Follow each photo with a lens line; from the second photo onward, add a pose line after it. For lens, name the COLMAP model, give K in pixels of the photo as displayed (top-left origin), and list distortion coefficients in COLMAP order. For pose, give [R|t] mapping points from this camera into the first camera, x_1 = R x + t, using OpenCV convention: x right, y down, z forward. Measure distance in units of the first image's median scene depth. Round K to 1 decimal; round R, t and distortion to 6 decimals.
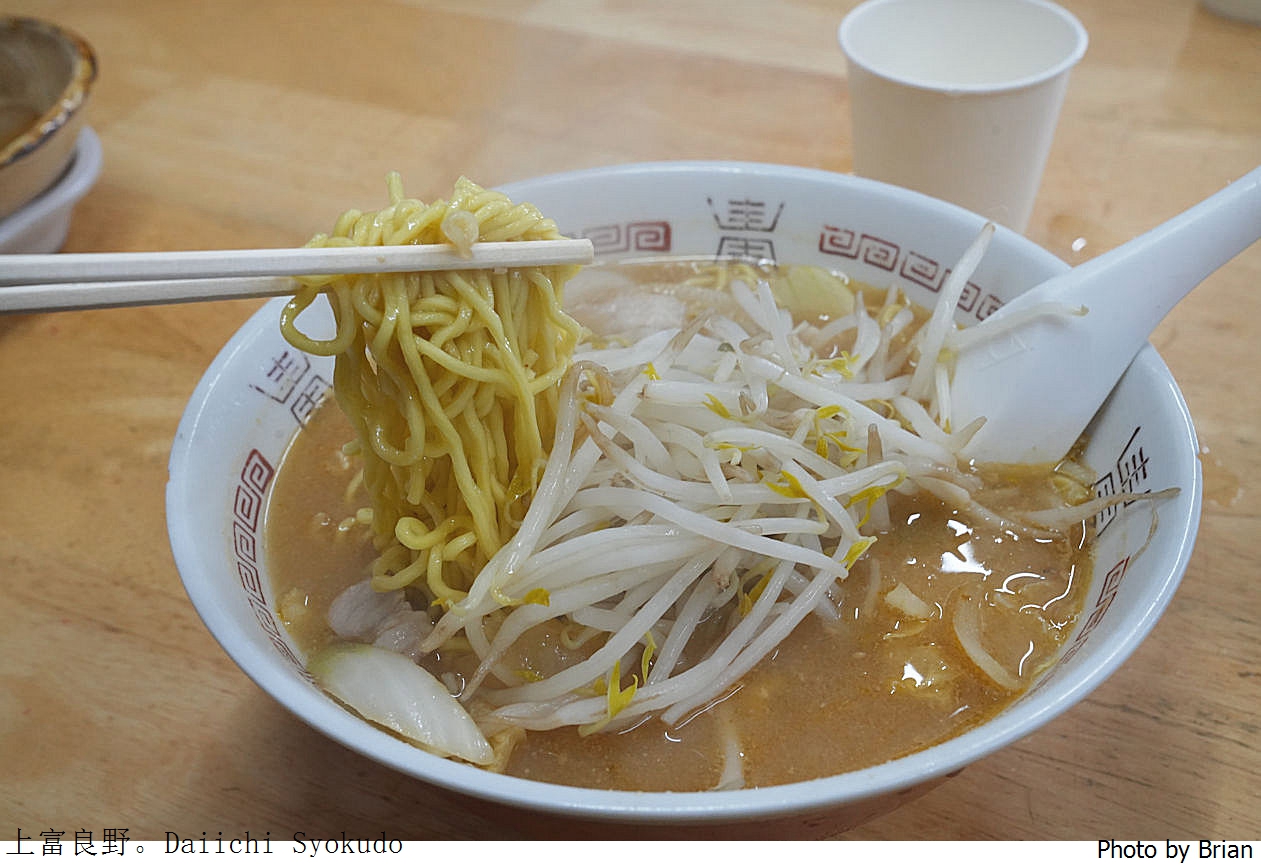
lens RADIAL K [[1593.1, 0, 632.6], [0, 1593.1, 428.0], [0, 0, 1]] dist [0.074010, 0.000000]
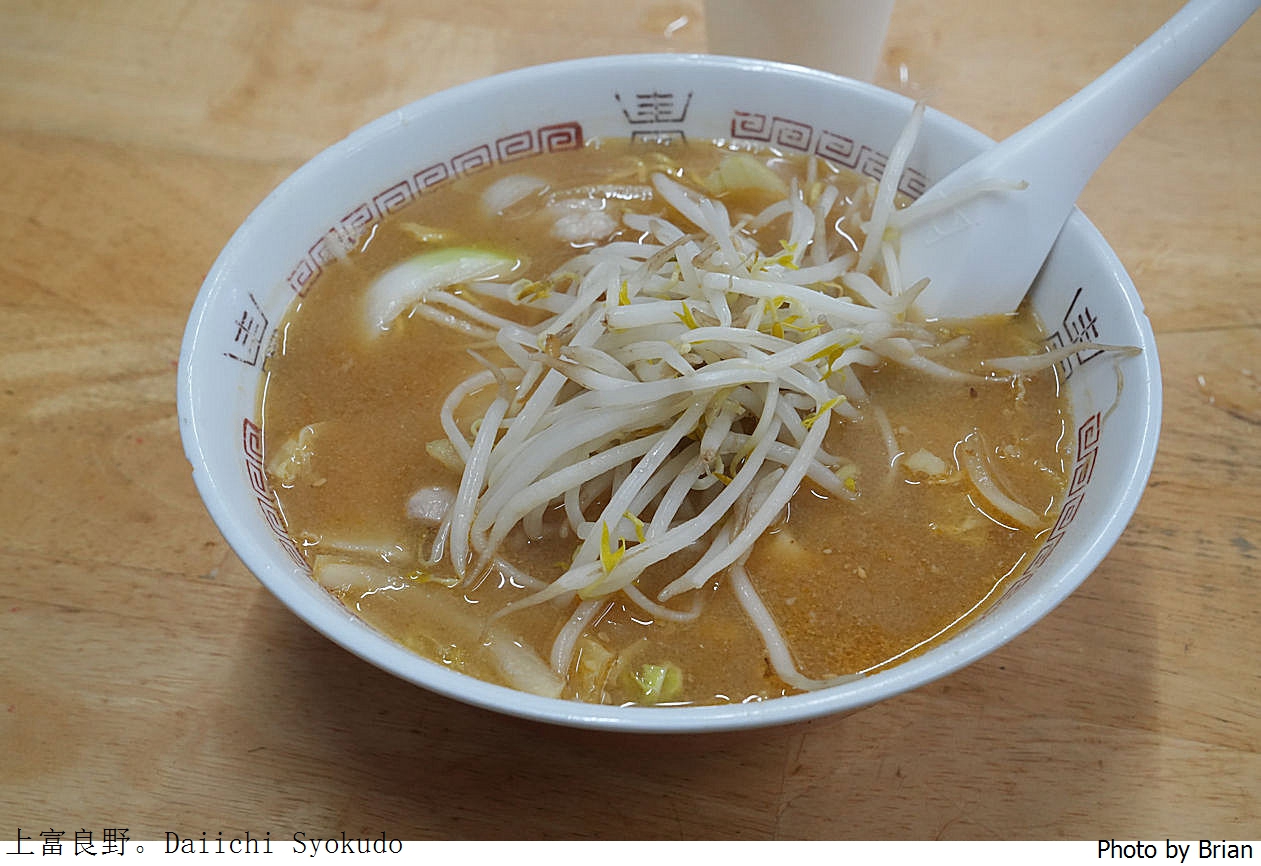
lens RADIAL K [[1750.4, 0, 629.3], [0, 1750.4, 436.6], [0, 0, 1]] dist [0.098314, 0.000000]
pose [[0.969295, -0.145253, 0.198414, -0.200903], [0.118189, 0.982774, 0.142077, -0.091925], [-0.215633, -0.114264, 0.969766, -0.096041]]
